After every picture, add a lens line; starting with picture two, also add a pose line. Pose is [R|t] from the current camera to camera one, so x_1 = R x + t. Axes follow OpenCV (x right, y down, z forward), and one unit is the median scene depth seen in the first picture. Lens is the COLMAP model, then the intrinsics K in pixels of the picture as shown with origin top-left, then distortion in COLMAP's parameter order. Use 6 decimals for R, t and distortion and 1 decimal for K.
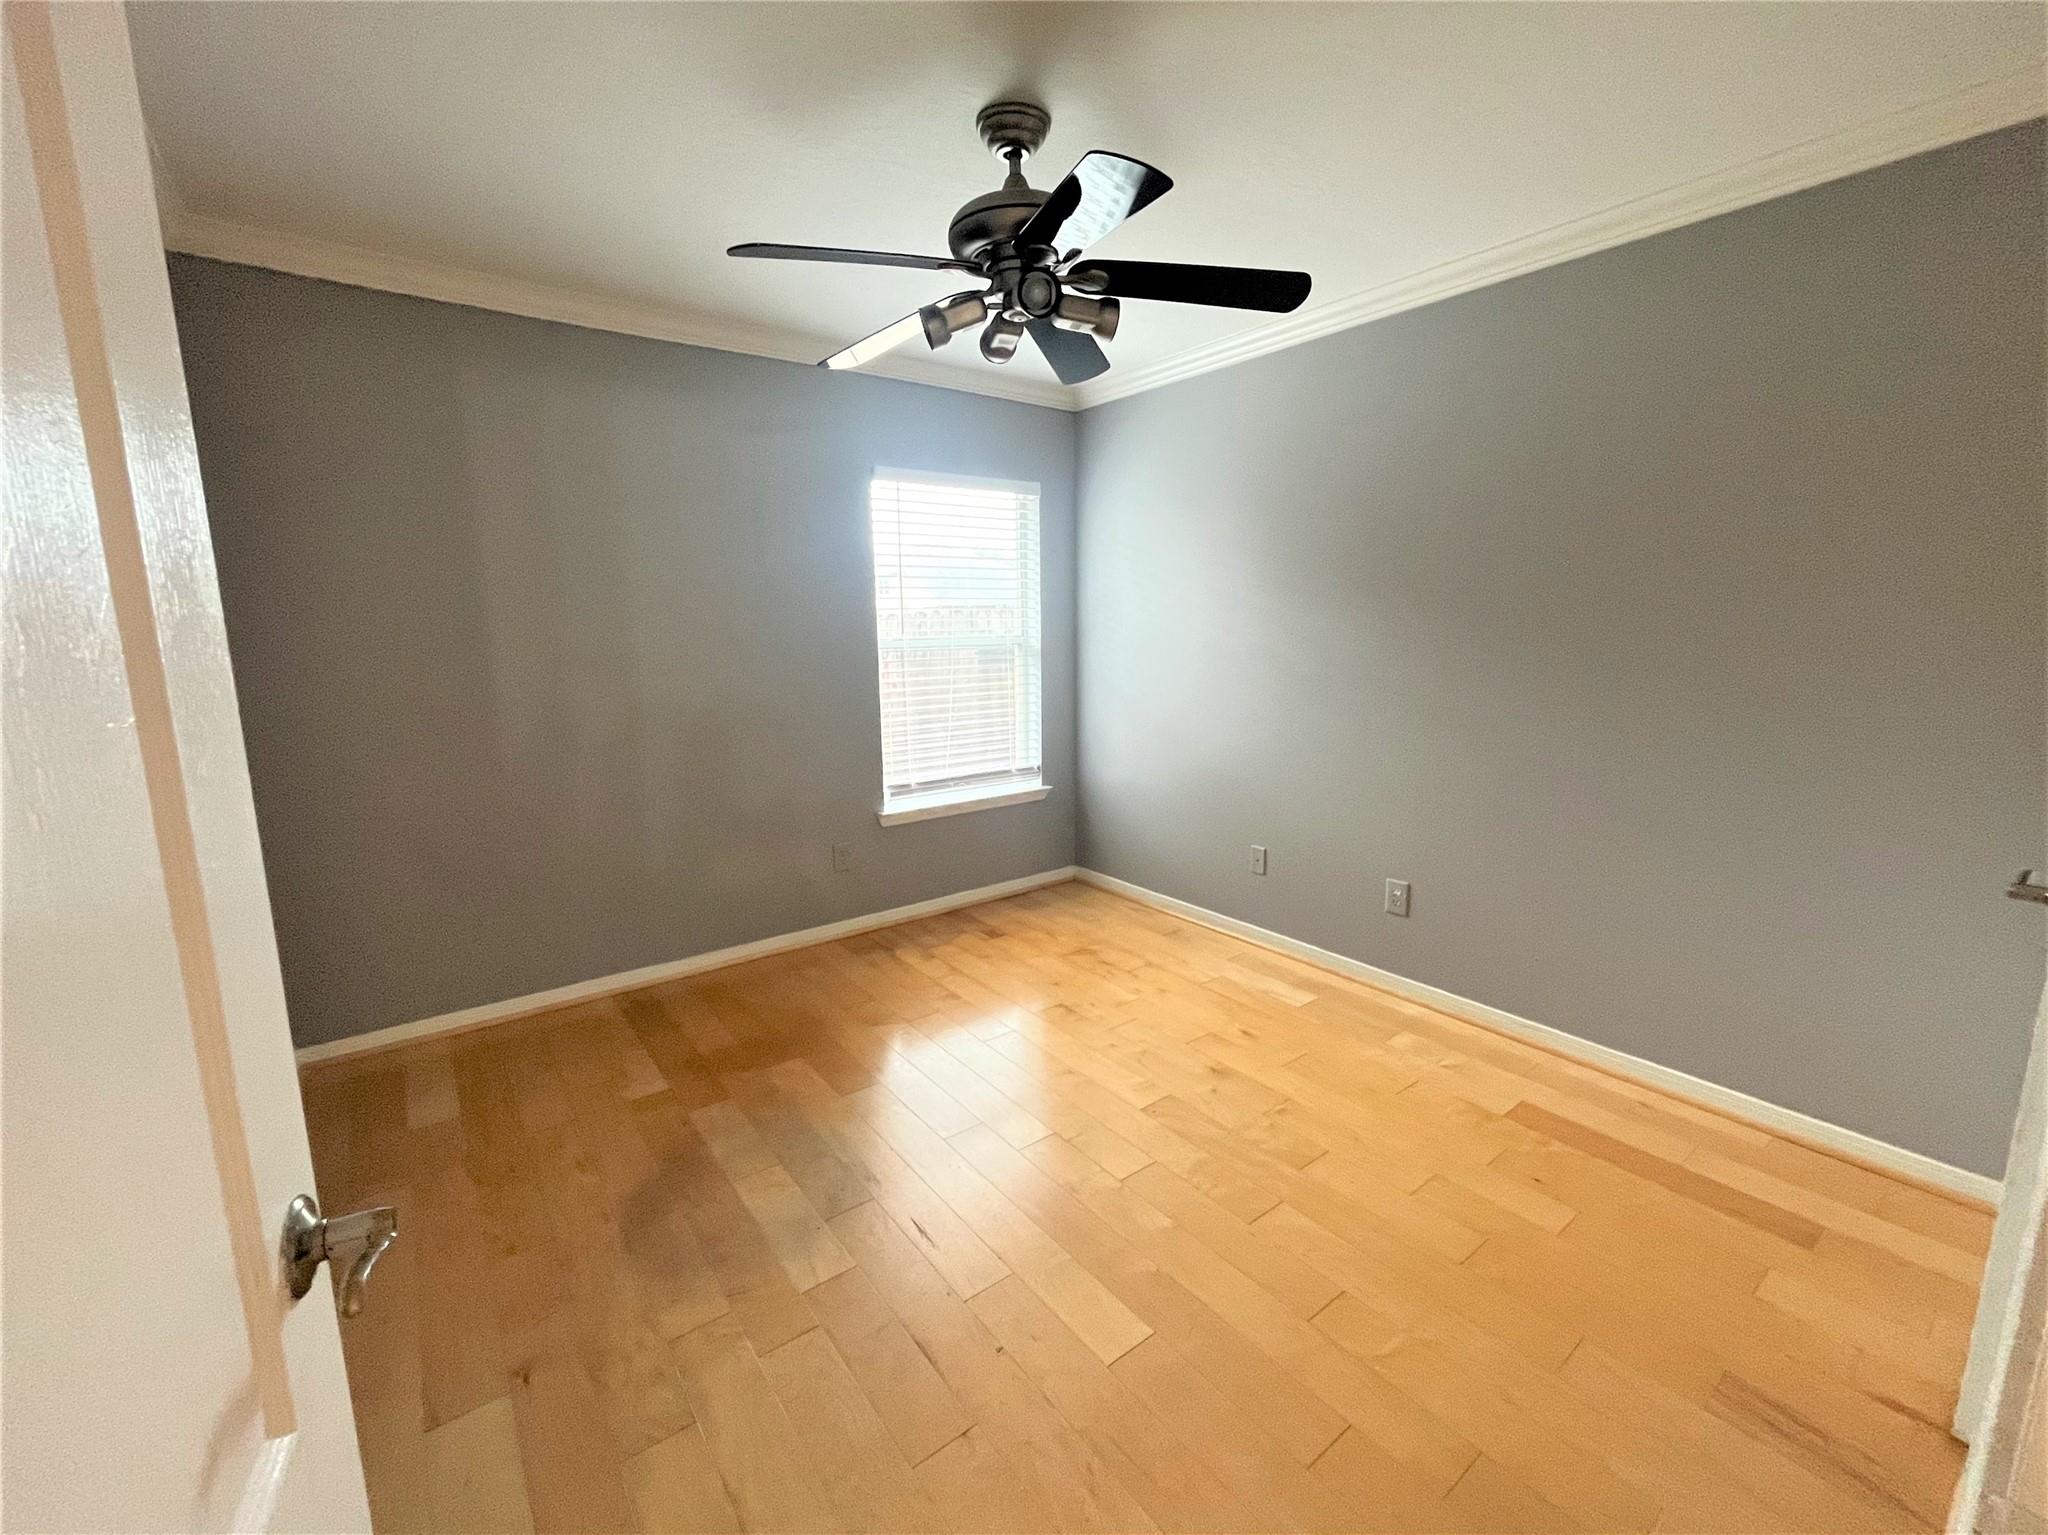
lens RADIAL K [[846.7, 0, 1022.3], [0, 846.7, 760.1], [0, 0, 1]] dist [-0.003651, -0.000547]
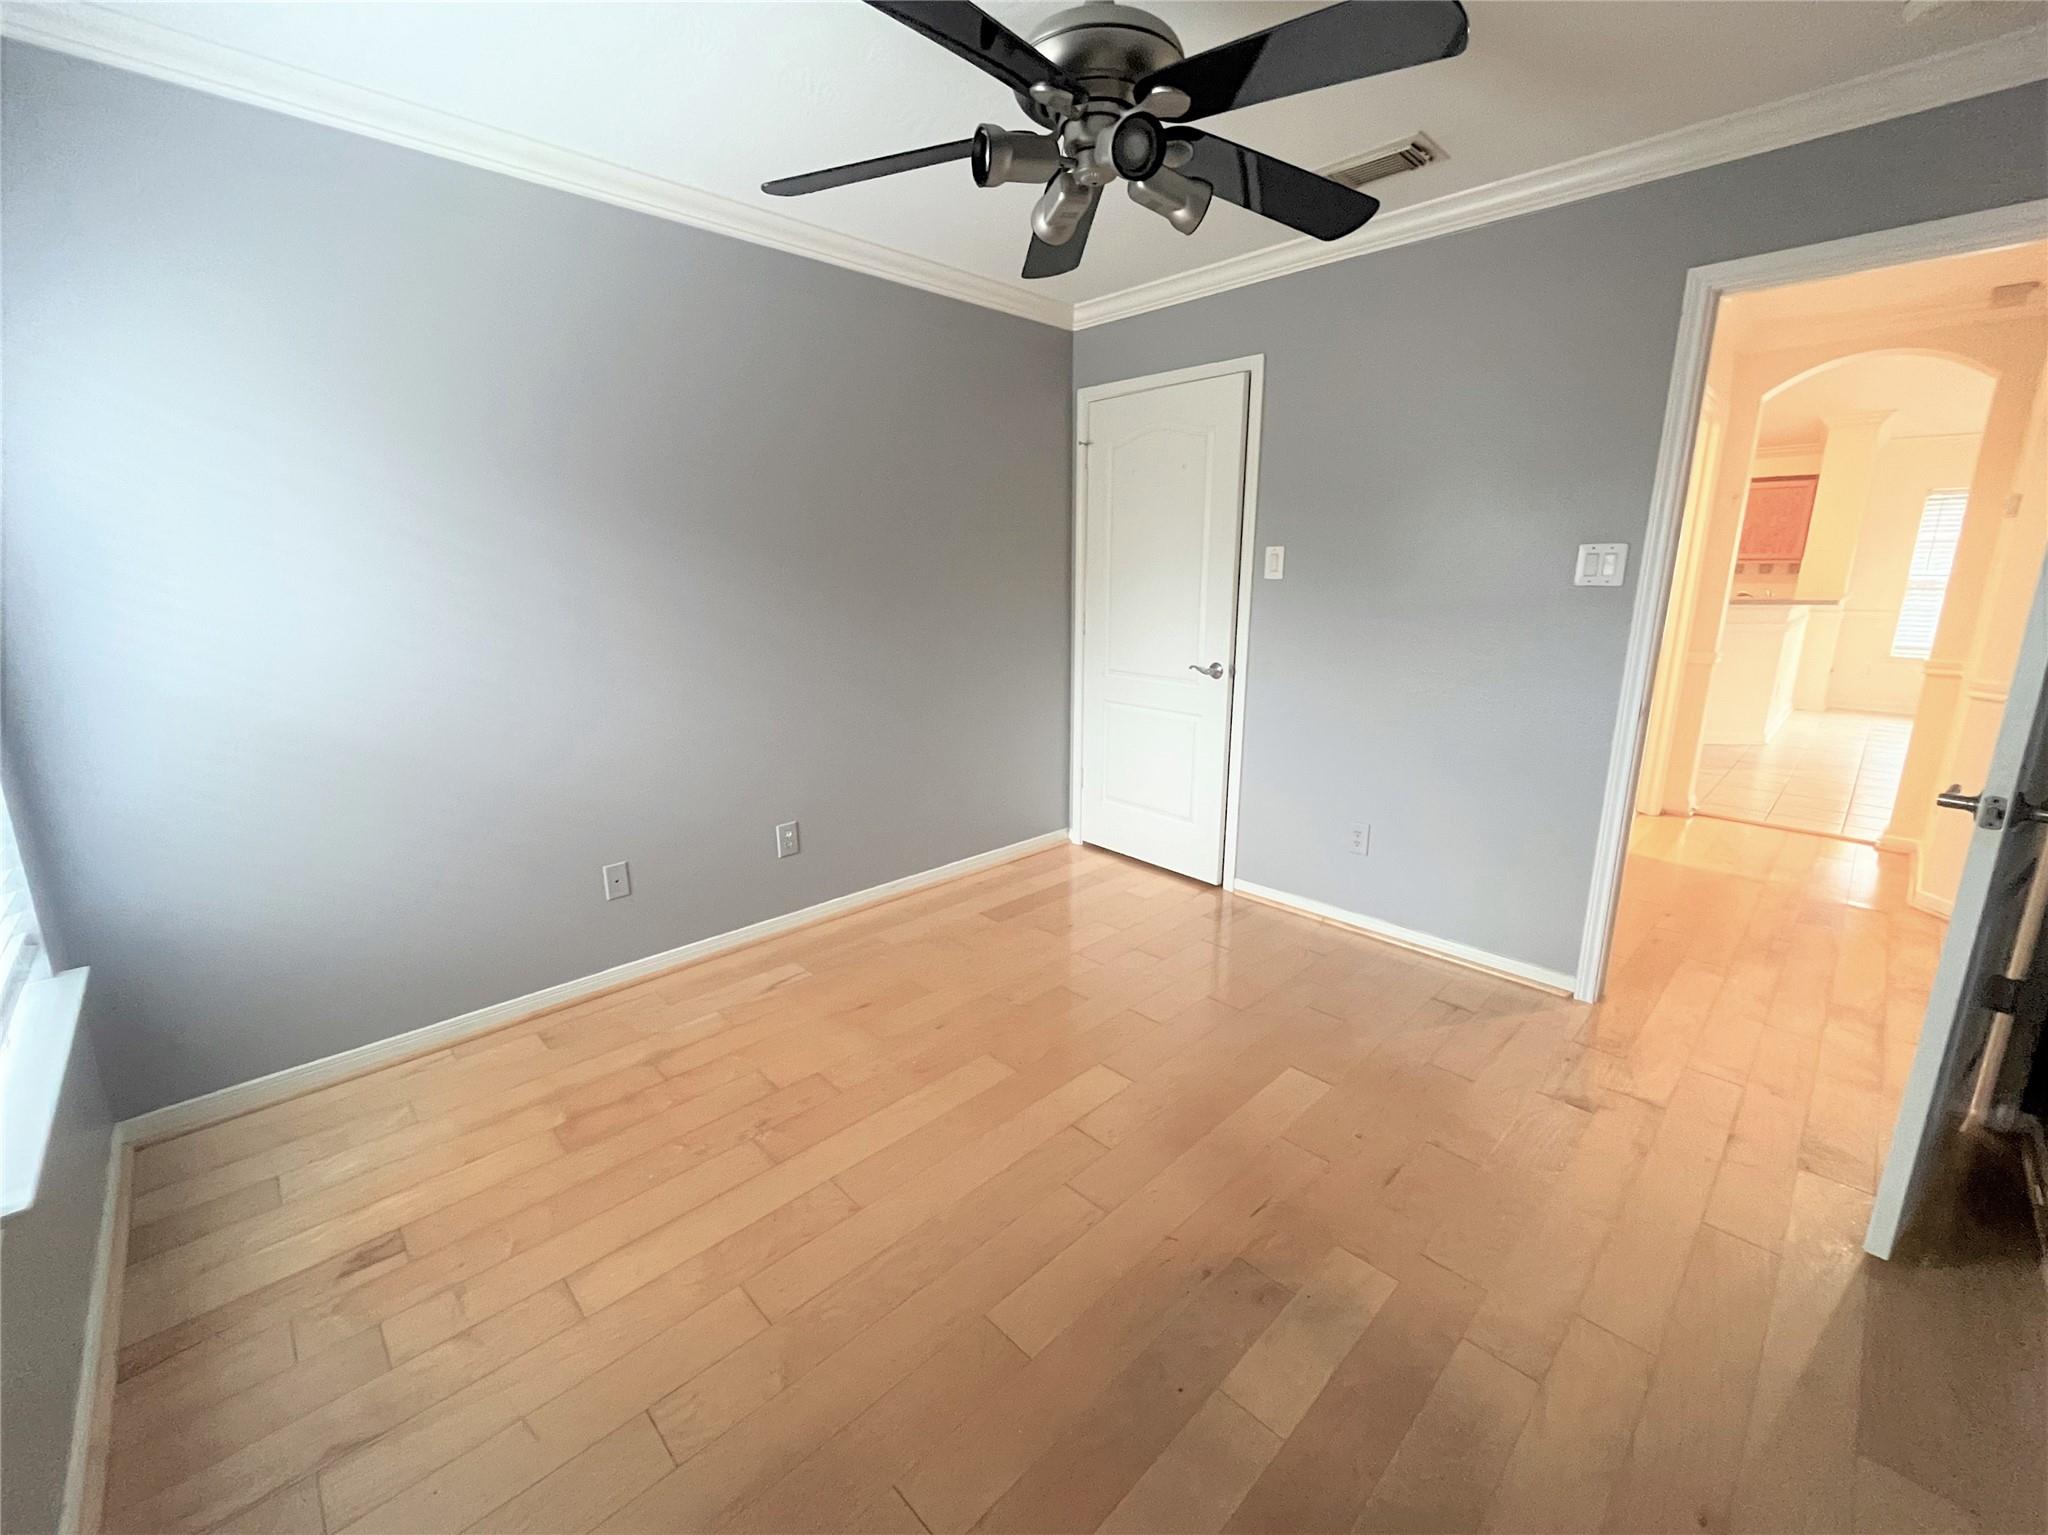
lens RADIAL K [[839.4, 0, 1032.6], [0, 839.4, 759.9], [0, 0, 1]] dist [-0.003964, -0.000574]
pose [[-0.132713, -0.208252, 0.969030, -0.694440], [0.167018, 0.958998, 0.228970, -0.140679], [-0.976981, 0.192233, -0.092490, 0.968664]]
